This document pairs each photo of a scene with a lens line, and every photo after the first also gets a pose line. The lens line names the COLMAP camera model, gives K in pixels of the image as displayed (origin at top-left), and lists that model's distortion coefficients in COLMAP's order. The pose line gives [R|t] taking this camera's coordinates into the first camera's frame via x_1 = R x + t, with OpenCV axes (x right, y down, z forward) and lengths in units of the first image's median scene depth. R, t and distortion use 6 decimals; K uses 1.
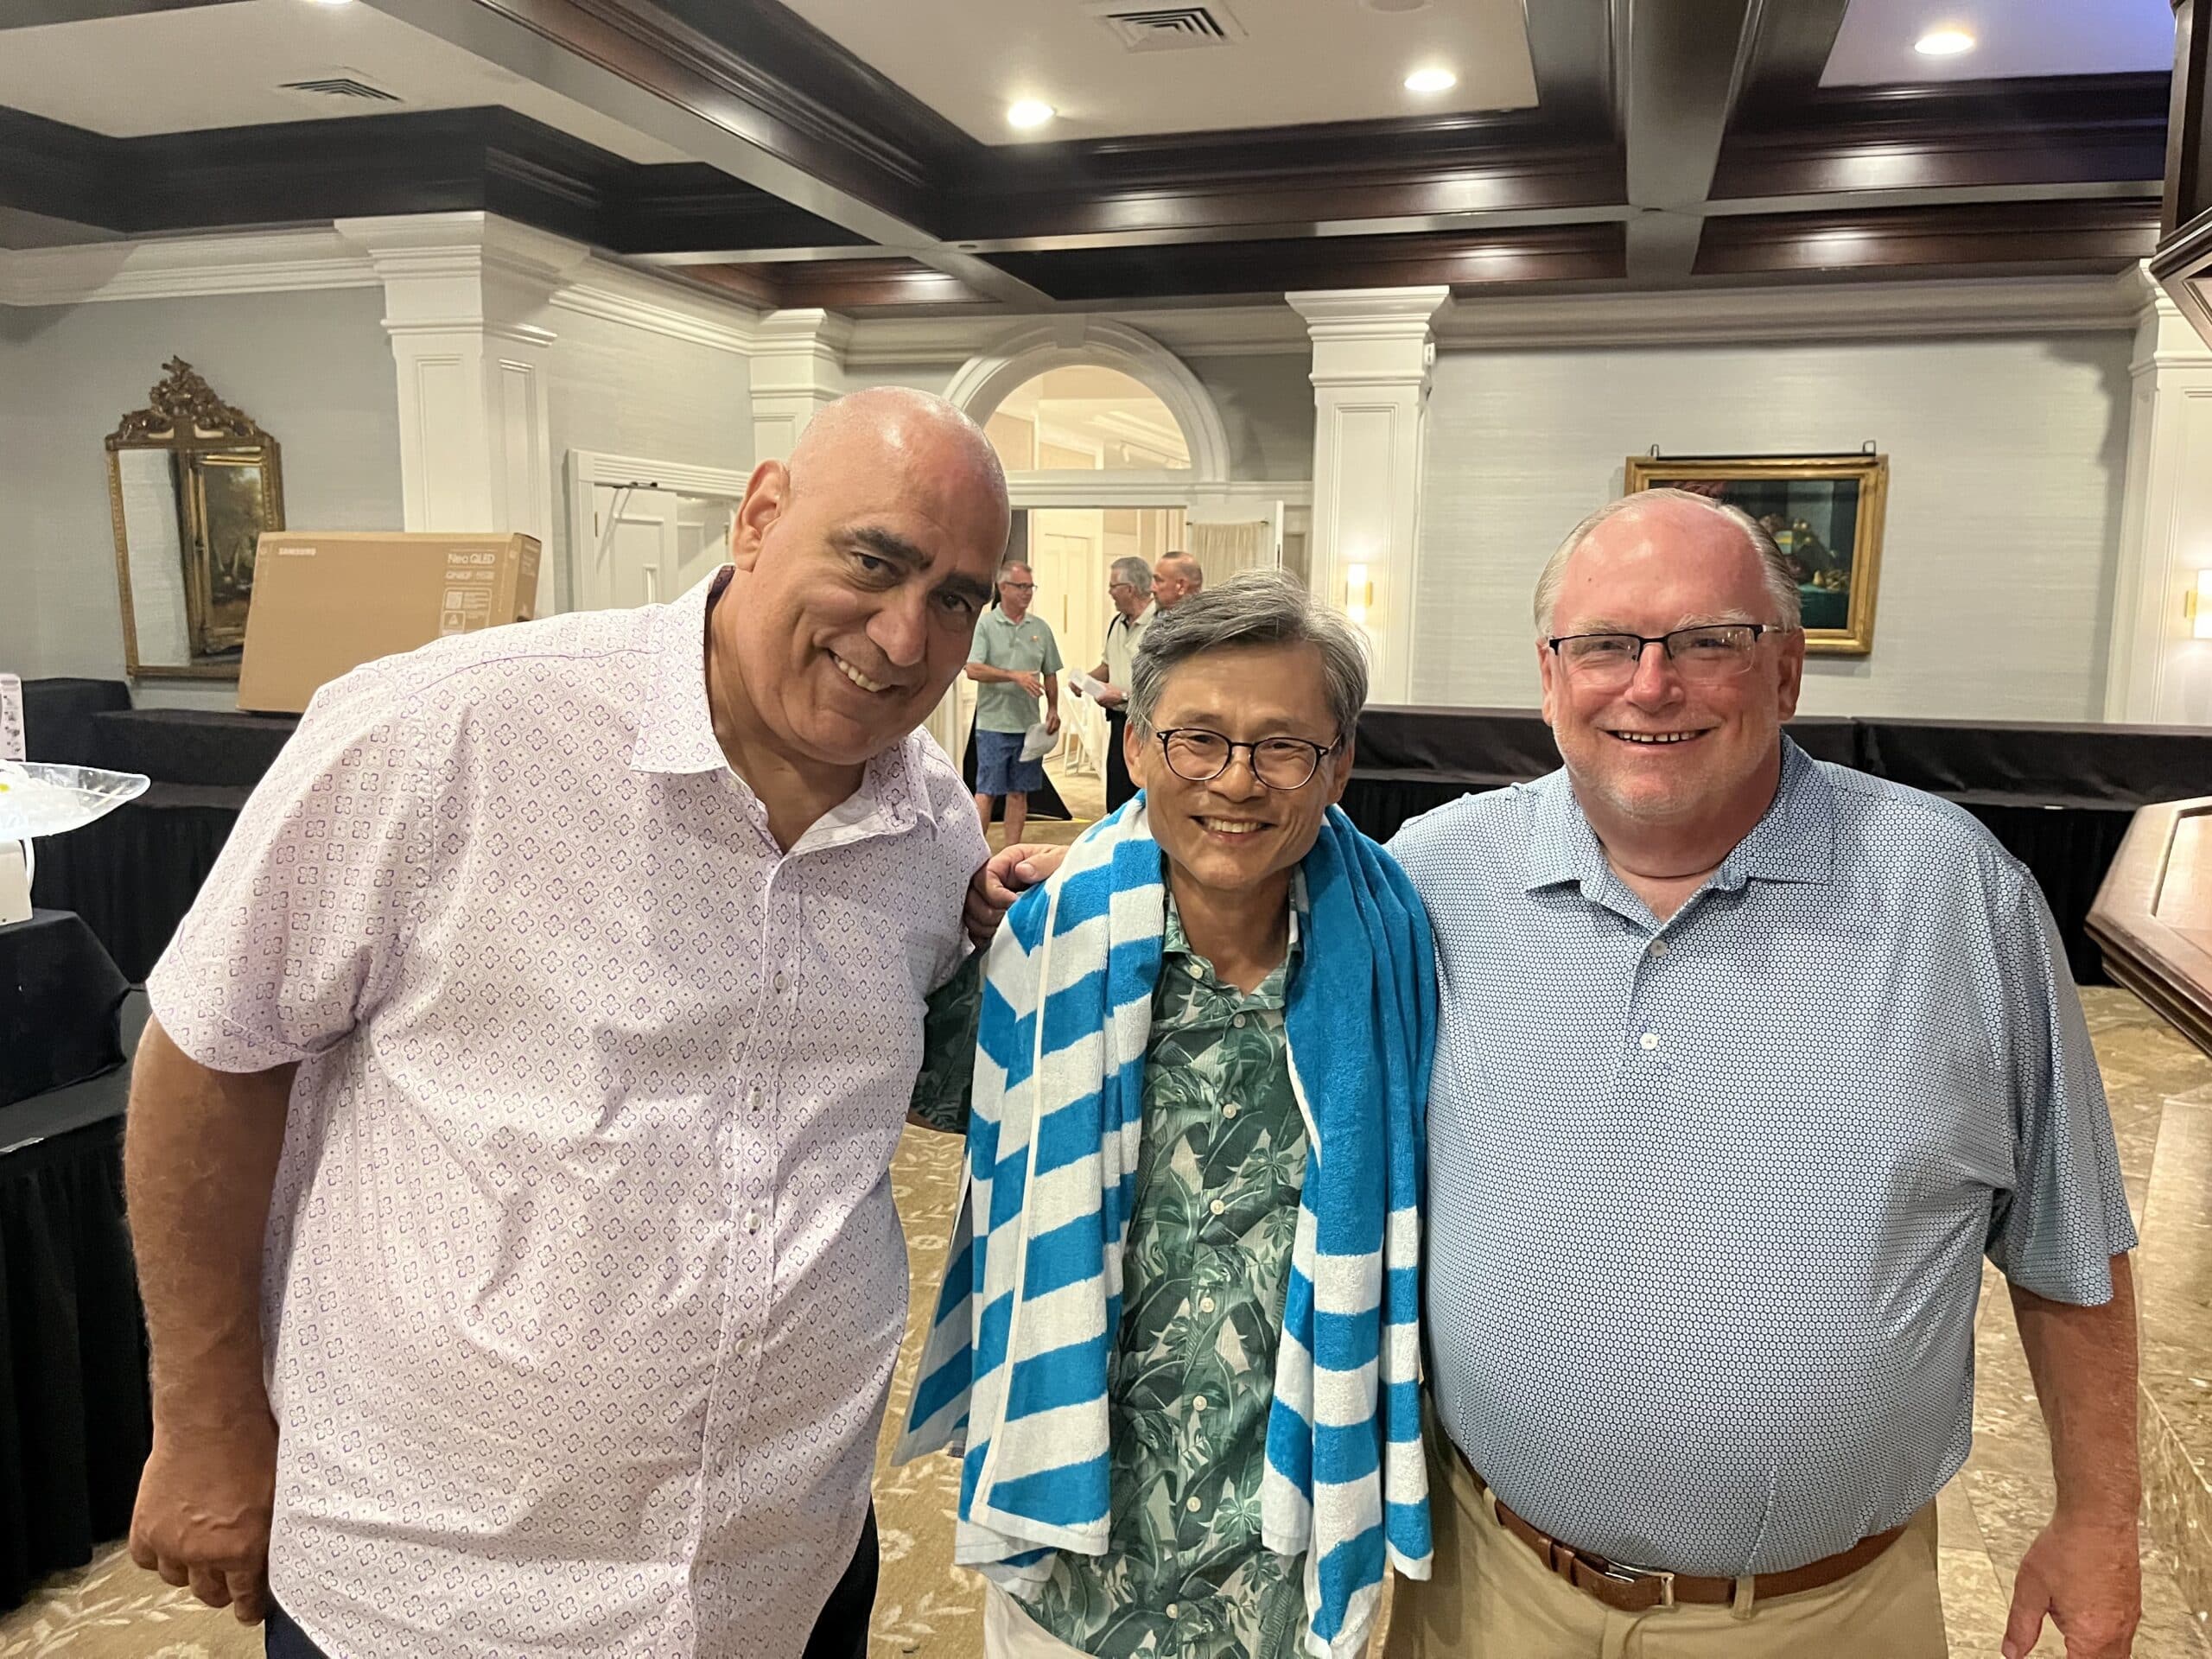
lens RADIAL K [[1703.6, 0, 1117.6], [0, 1703.6, 831.2], [0, 0, 1]] dist [0.048038, -0.075039]
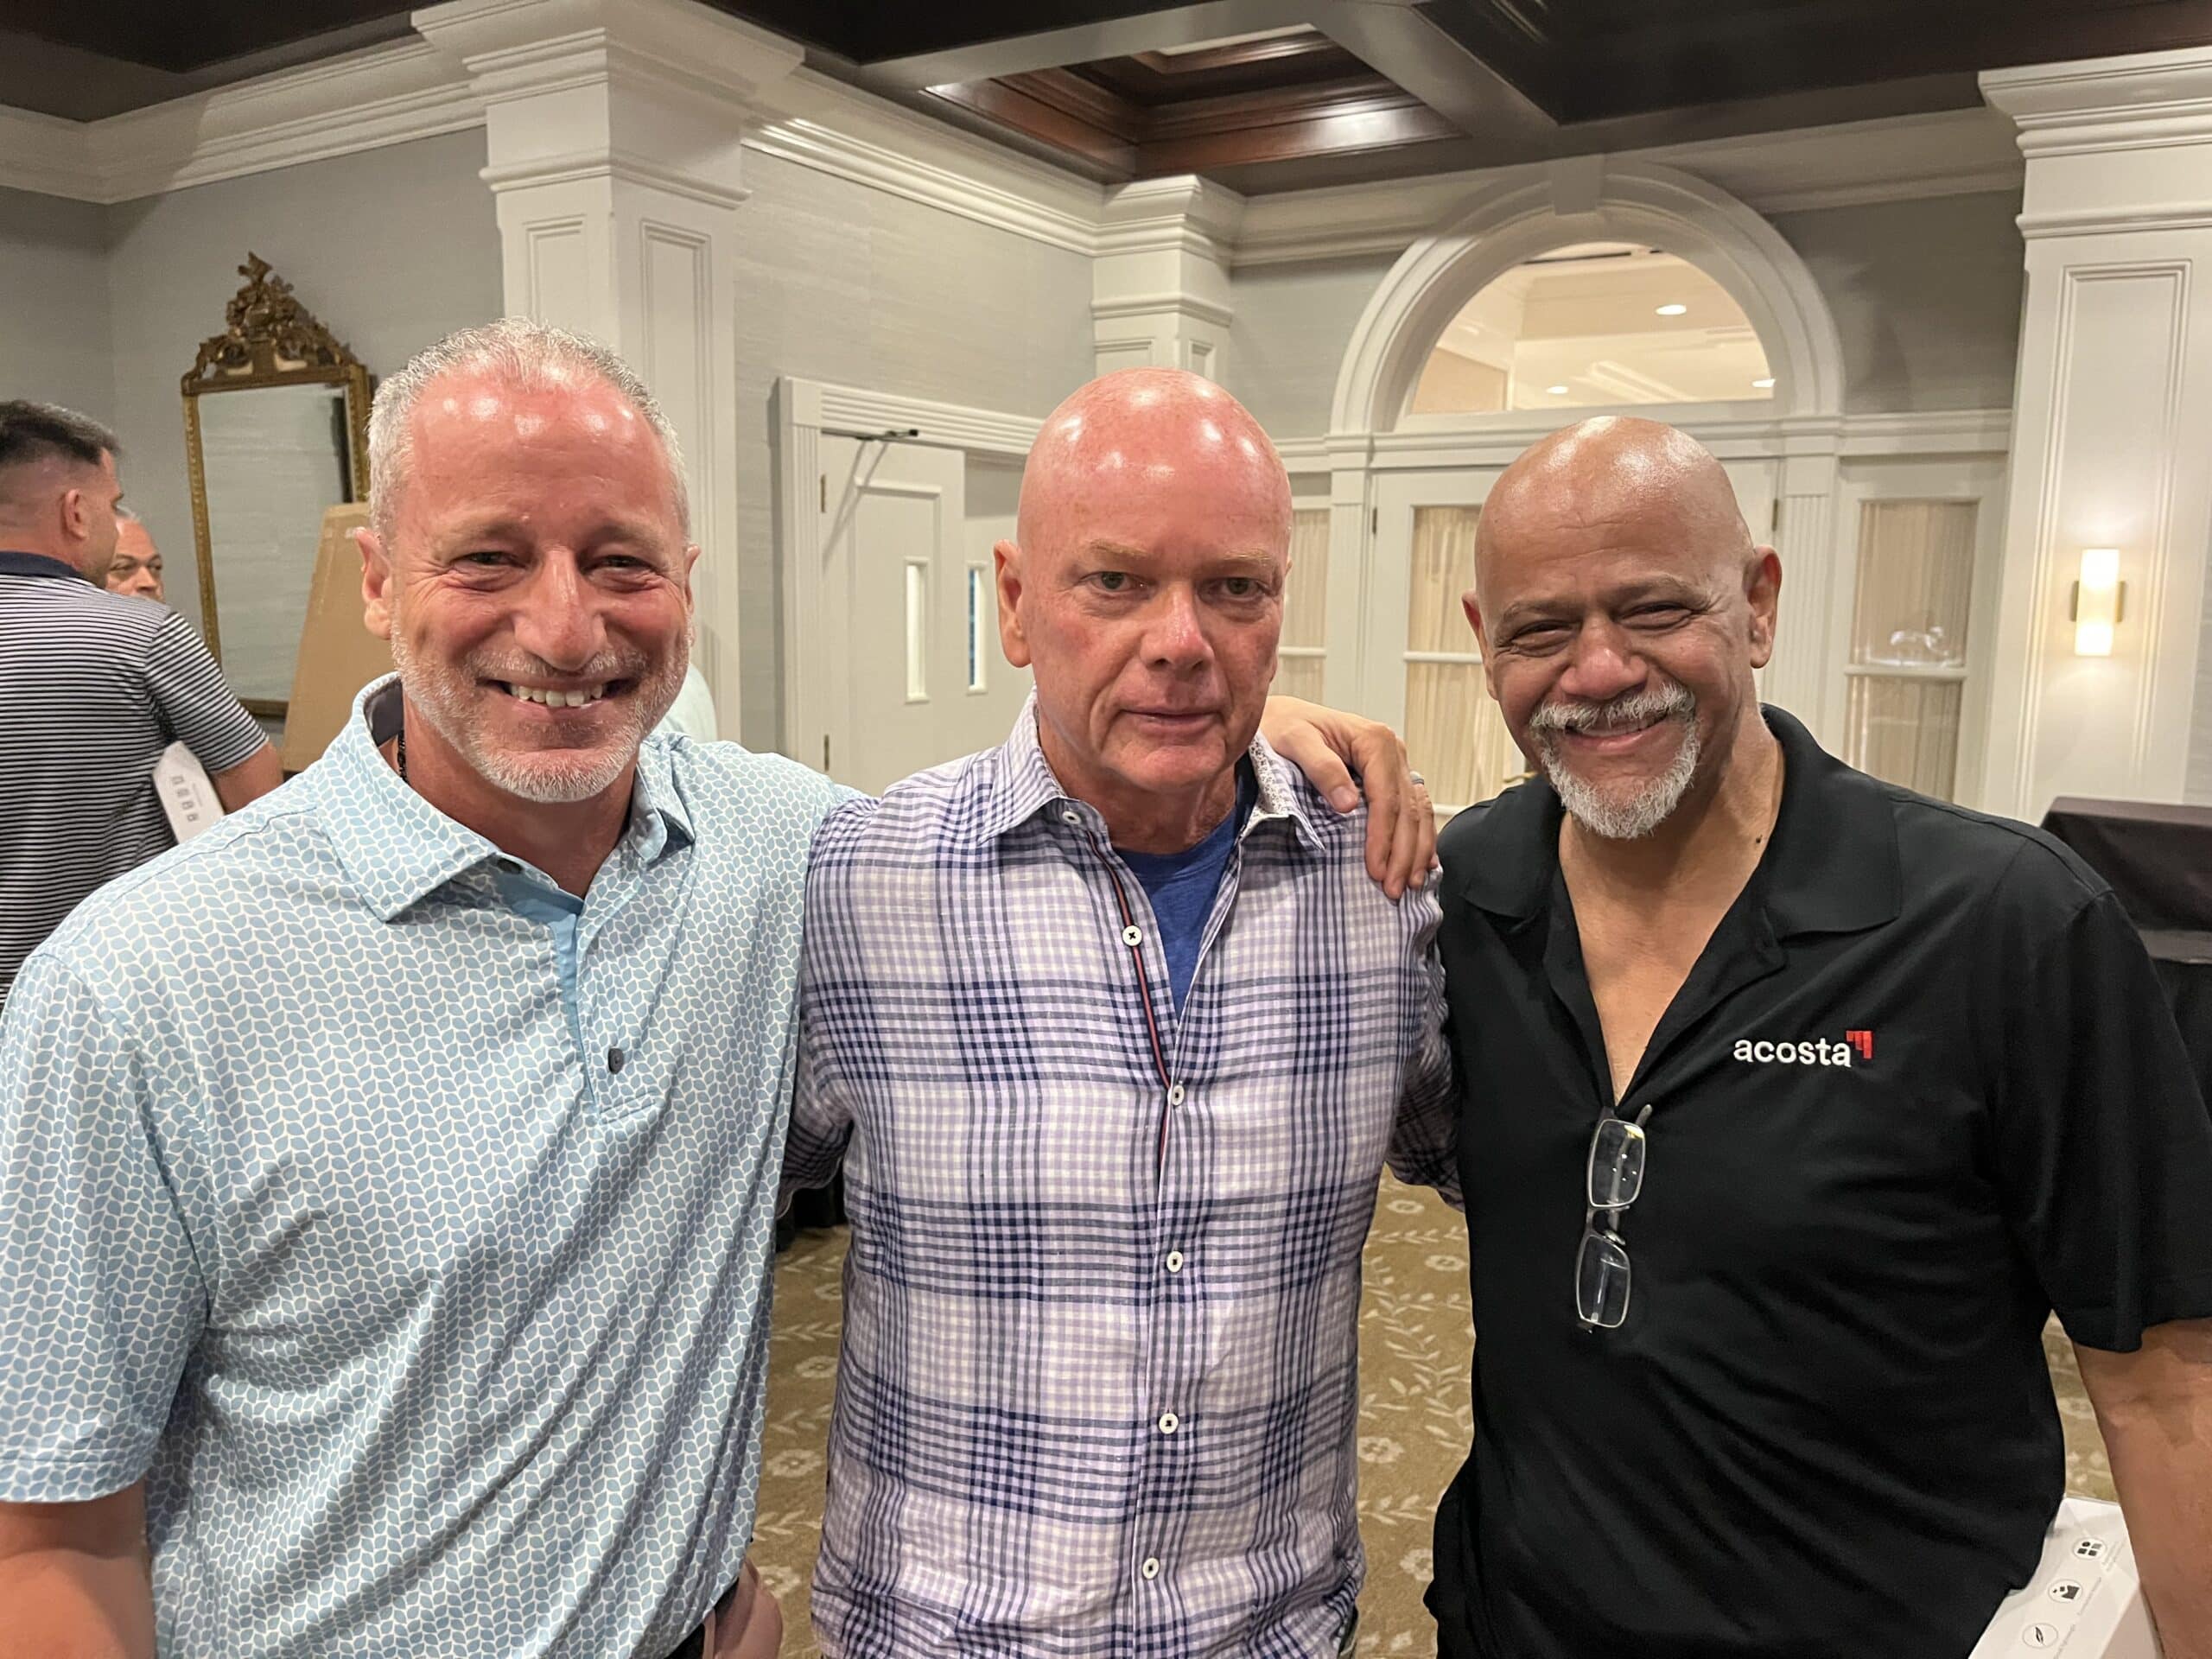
lens RADIAL K [[1703.6, 0, 1100.9], [0, 1703.6, 835.8], [0, 0, 1]] dist [0.048038, -0.075039]
pose [[0.963875, 0.040107, -0.263317, -0.023687], [-0.041066, 0.999155, 0.001866, -0.052192], [0.263170, 0.009014, 0.964707, 0.385759]]
